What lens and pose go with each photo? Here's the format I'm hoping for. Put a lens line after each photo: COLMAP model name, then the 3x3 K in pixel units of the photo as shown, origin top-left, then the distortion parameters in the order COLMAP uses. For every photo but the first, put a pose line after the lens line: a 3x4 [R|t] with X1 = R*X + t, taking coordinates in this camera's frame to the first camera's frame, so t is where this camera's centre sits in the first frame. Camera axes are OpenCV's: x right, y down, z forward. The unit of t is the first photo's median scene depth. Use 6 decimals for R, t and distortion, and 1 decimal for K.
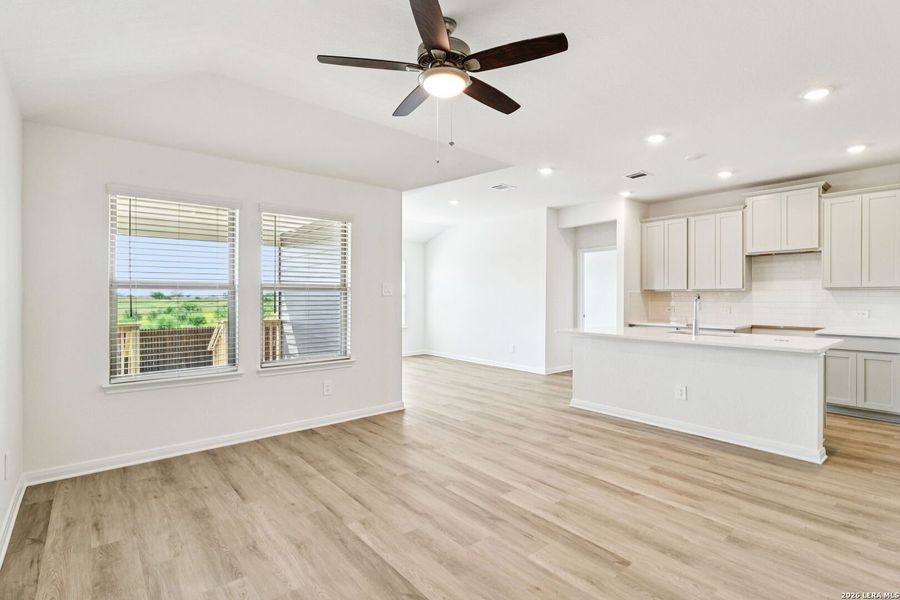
lens RADIAL K [[429.8, 0, 453.0], [0, 429.8, 296.7], [0, 0, 1]] dist [0.001163, 0.000640]
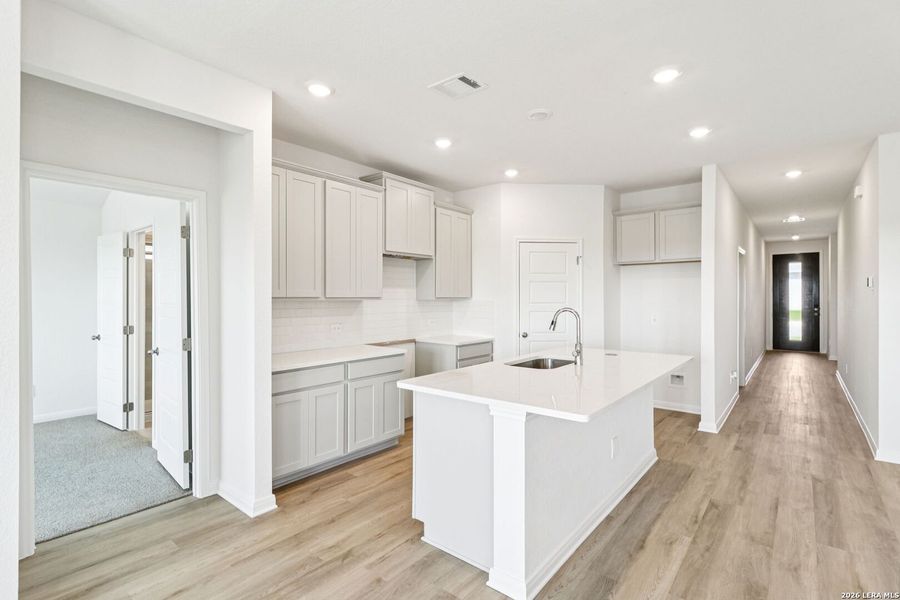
lens RADIAL K [[426.8, 0, 451.3], [0, 426.8, 294.5], [0, 0, 1]] dist [0.000359, -0.000224]
pose [[-0.182952, 0.007568, 0.983093, -0.136075], [0.000703, 0.999971, -0.007567, -0.029552], [-0.983122, -0.000694, -0.182952, 1.660950]]
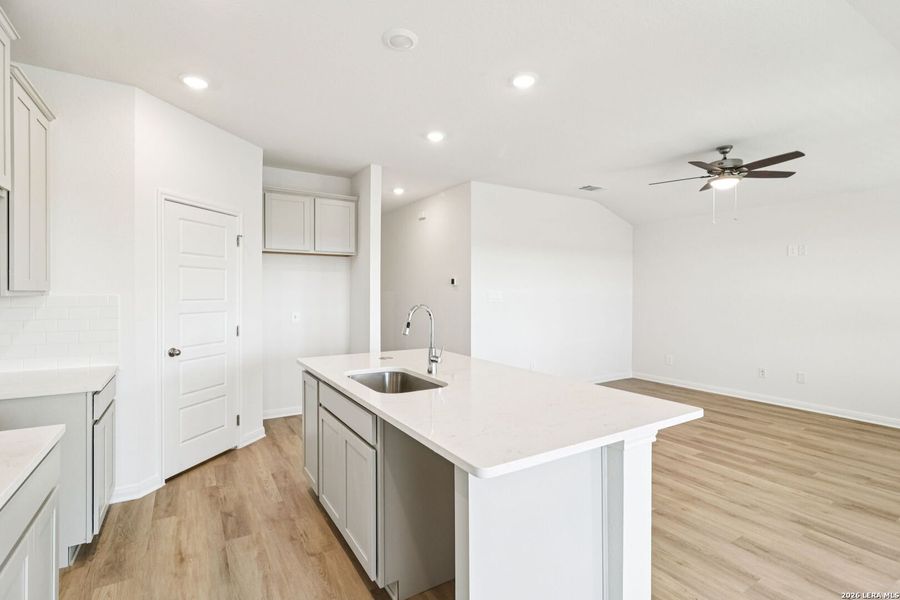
lens RADIAL K [[429.8, 0, 453.0], [0, 429.8, 296.7], [0, 0, 1]] dist [0.001163, 0.000640]
pose [[-0.989650, -0.001478, 0.143496, 0.554994], [-0.000302, 0.999966, 0.008216, -0.026974], [-0.143503, 0.008087, -0.989617, 1.956627]]
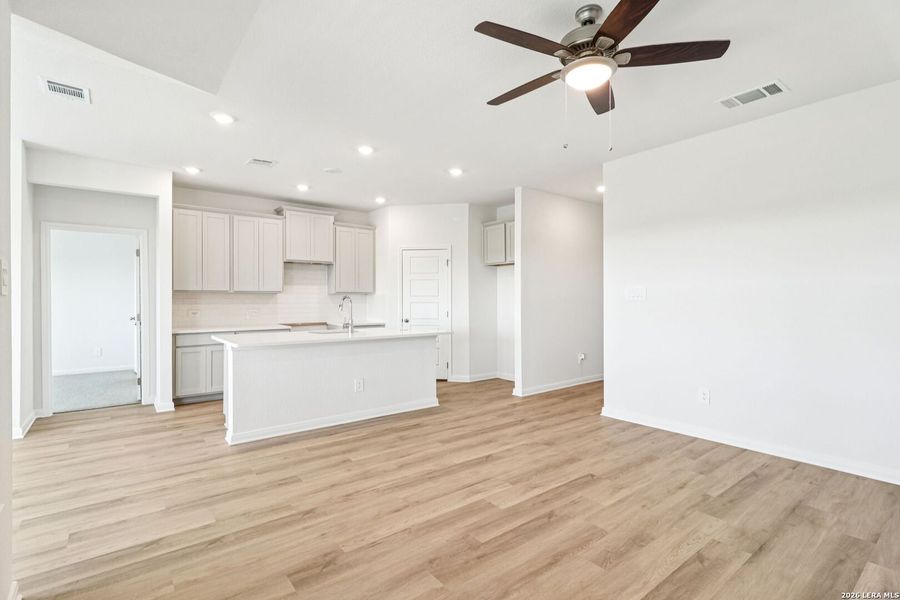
lens RADIAL K [[427.3, 0, 451.8], [0, 427.3, 300.0], [0, 0, 1]] dist [0.001971, 0.000087]
pose [[0.033686, -0.002159, 0.999430, -0.666095], [0.000755, 0.999997, 0.002134, 0.001723], [-0.999432, 0.000683, 0.033687, 0.864031]]
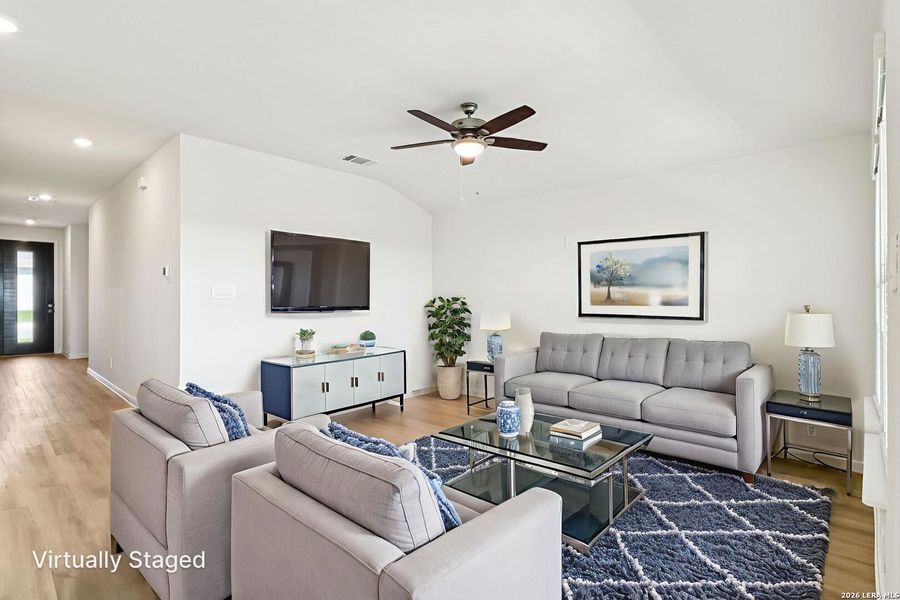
lens RADIAL K [[438.9, 0, 449.5], [0, 438.9, 299.9], [0, 0, 1]] dist [-0.000889, 0.000299]
pose [[-0.993498, -0.000090, -0.113846, 0.140682], [-0.000633, 0.999989, 0.004732, 0.002064], [0.113844, 0.004773, -0.993487, 1.647634]]
